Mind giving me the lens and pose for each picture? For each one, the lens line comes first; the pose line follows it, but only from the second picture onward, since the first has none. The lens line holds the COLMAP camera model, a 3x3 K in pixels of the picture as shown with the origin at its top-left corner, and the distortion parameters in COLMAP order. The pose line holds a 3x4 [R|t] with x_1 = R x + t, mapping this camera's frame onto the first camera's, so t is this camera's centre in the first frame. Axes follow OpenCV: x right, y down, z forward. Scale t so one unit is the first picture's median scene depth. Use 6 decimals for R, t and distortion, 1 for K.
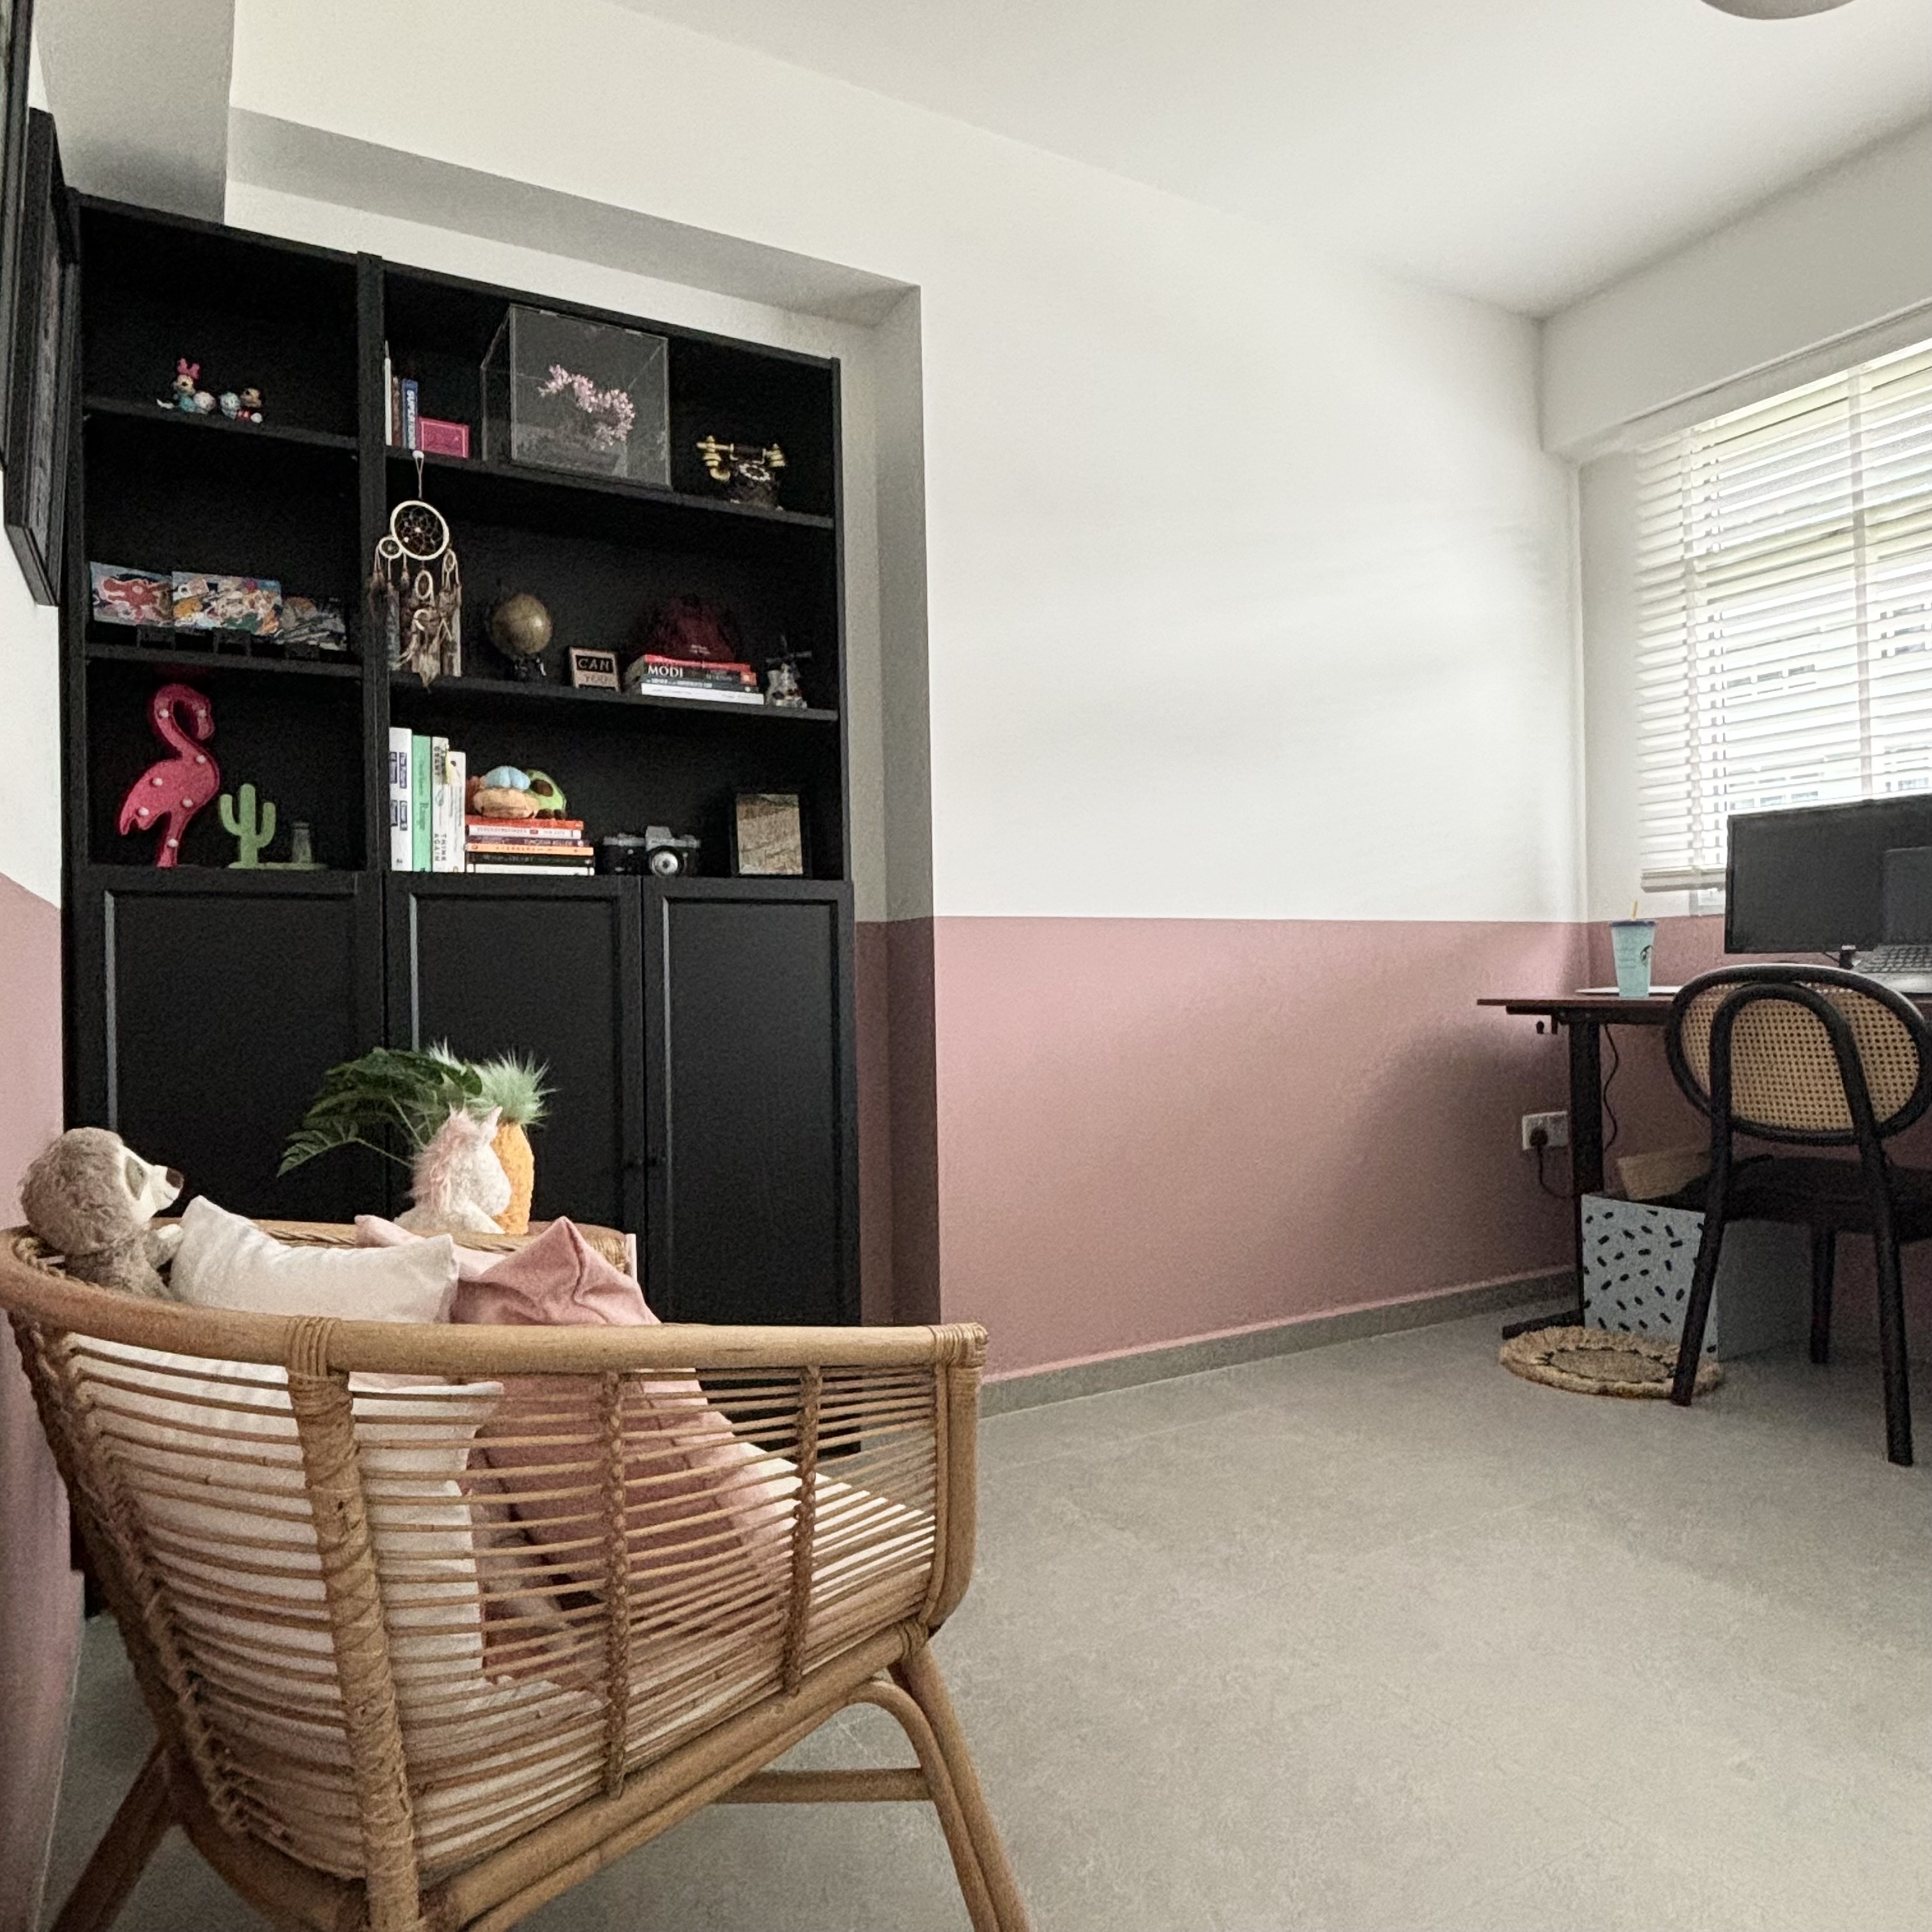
lens RADIAL K [[1418.5, 0, 966.0], [0, 1418.5, 966.0], [0, 0, 1]] dist [-0.006338, -0.008047]
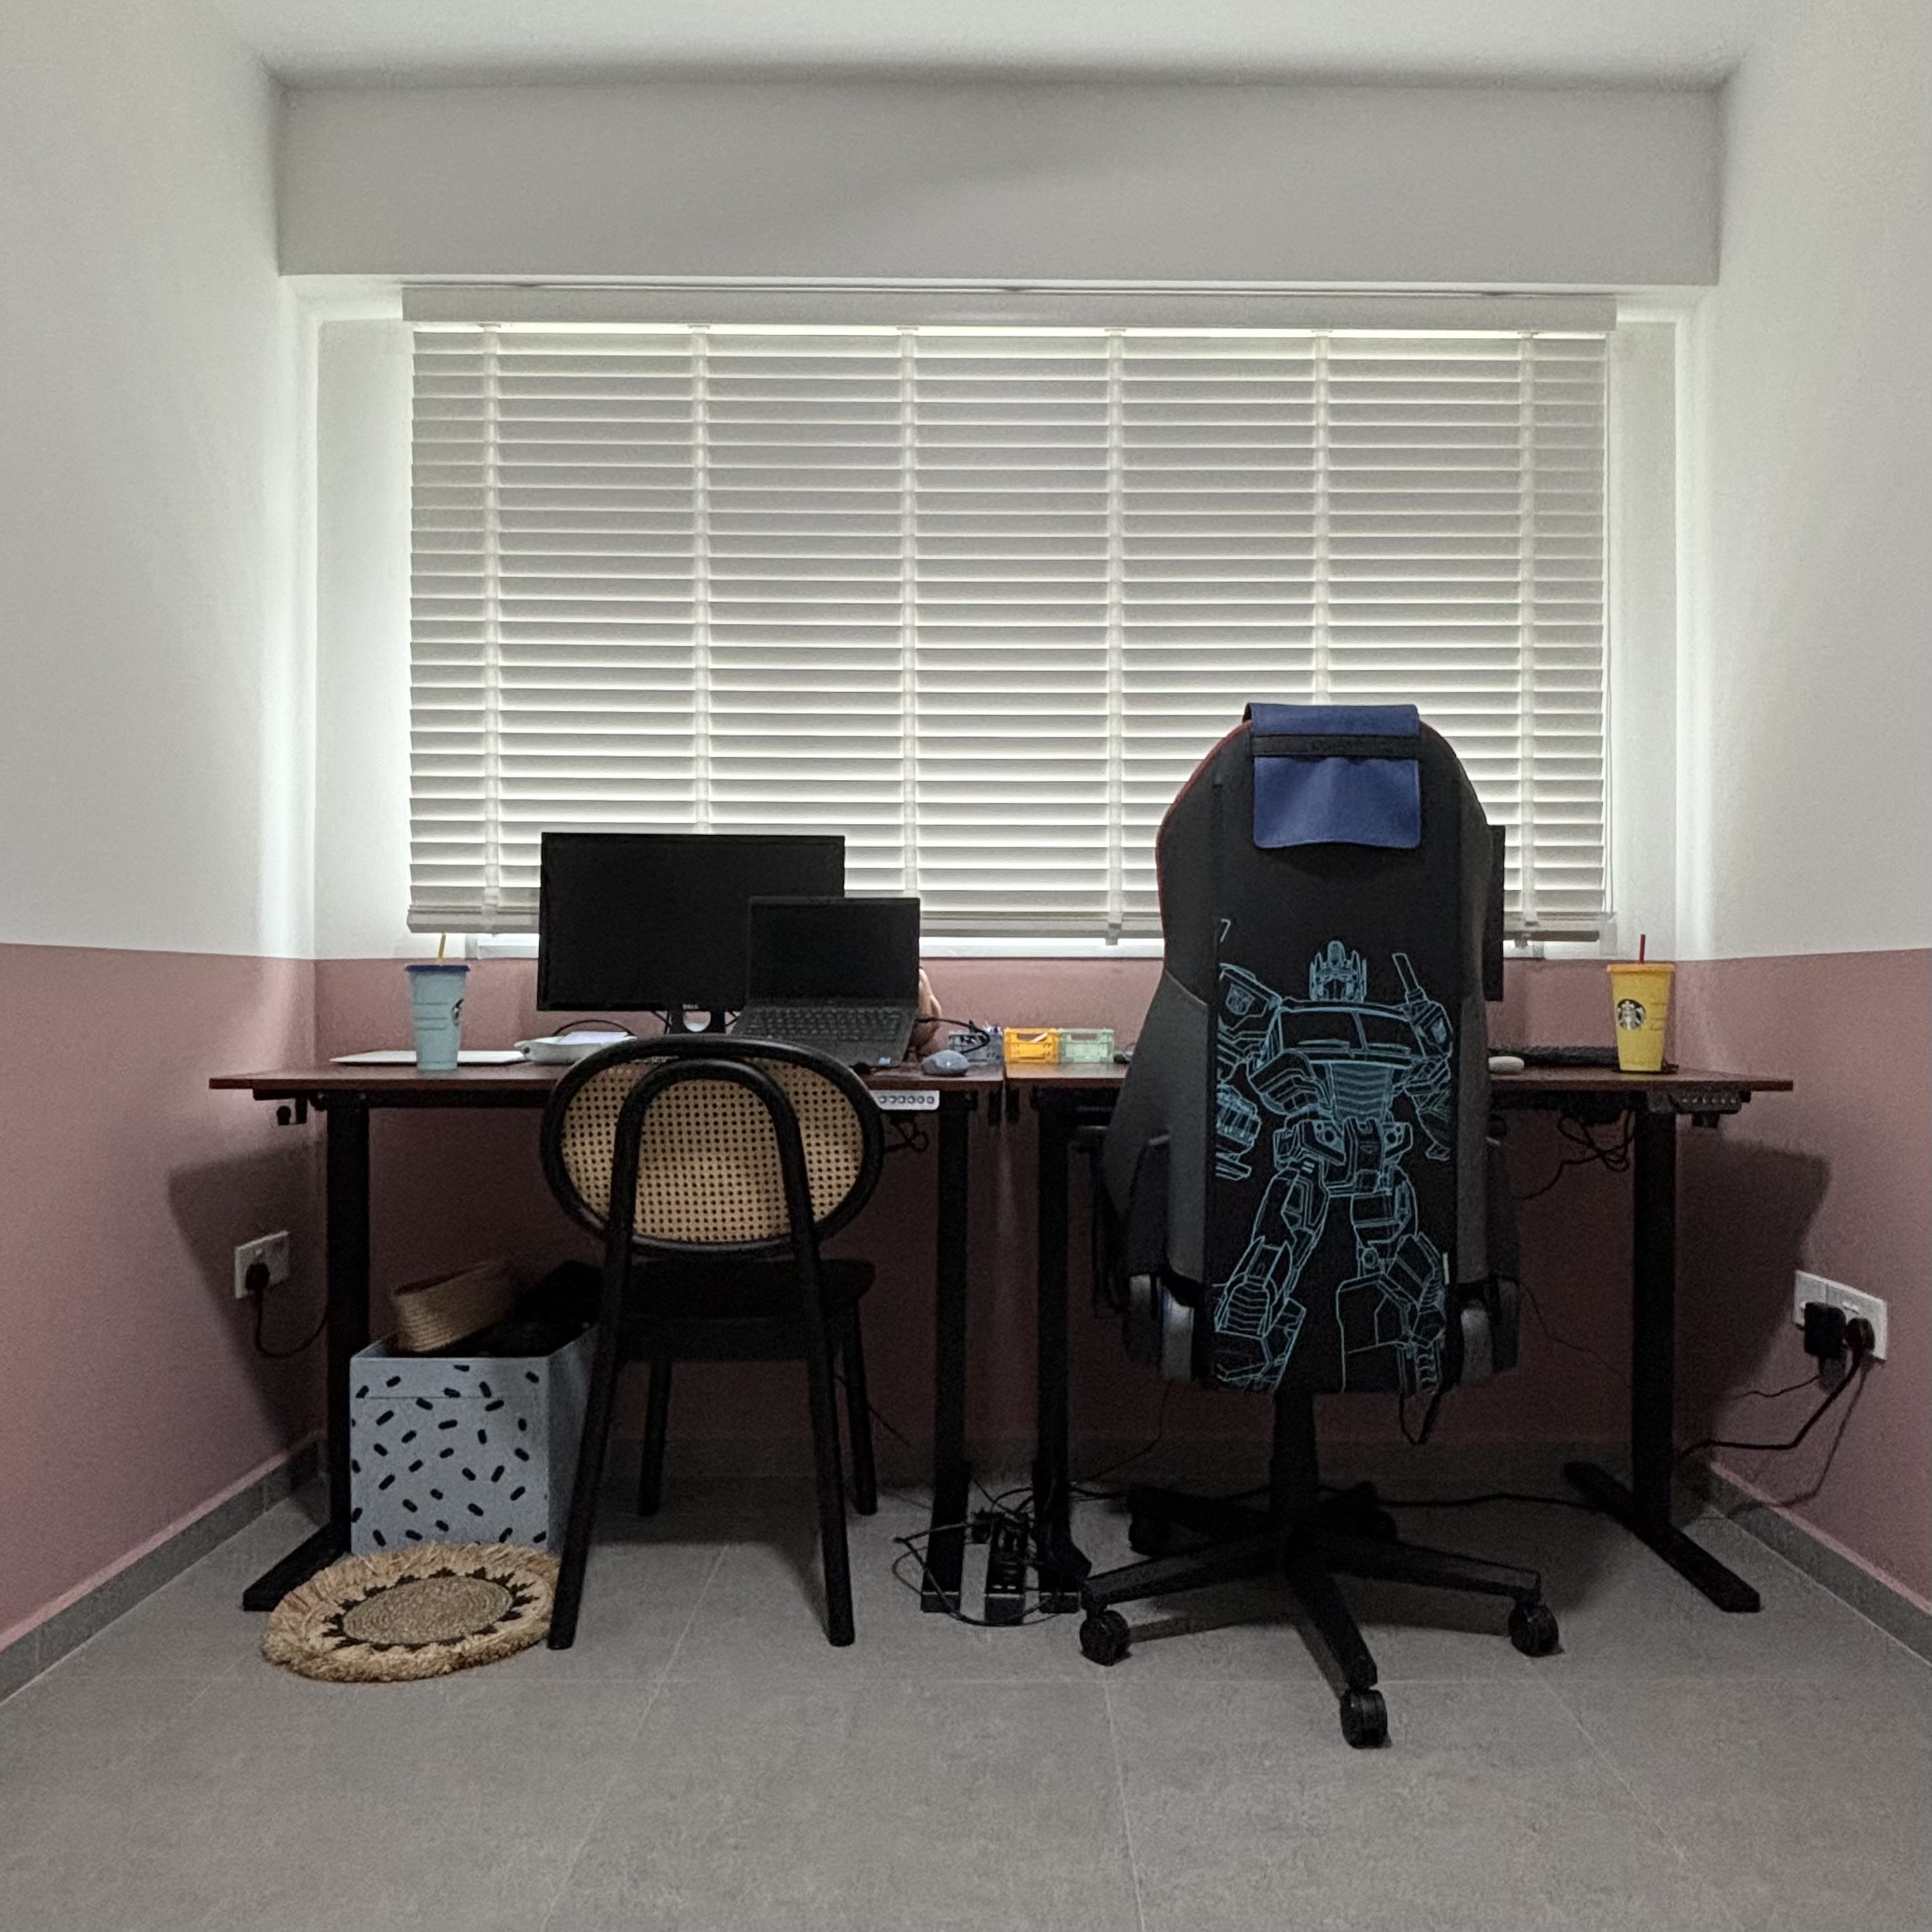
lens RADIAL K [[1418.5, 0, 966.0], [0, 1418.5, 966.0], [0, 0, 1]] dist [-0.006338, -0.008047]
pose [[0.498385, 0.023397, 0.866640, -0.017499], [-0.010760, 0.999726, -0.020803, -0.018569], [-0.866889, 0.001043, 0.498500, 0.420318]]
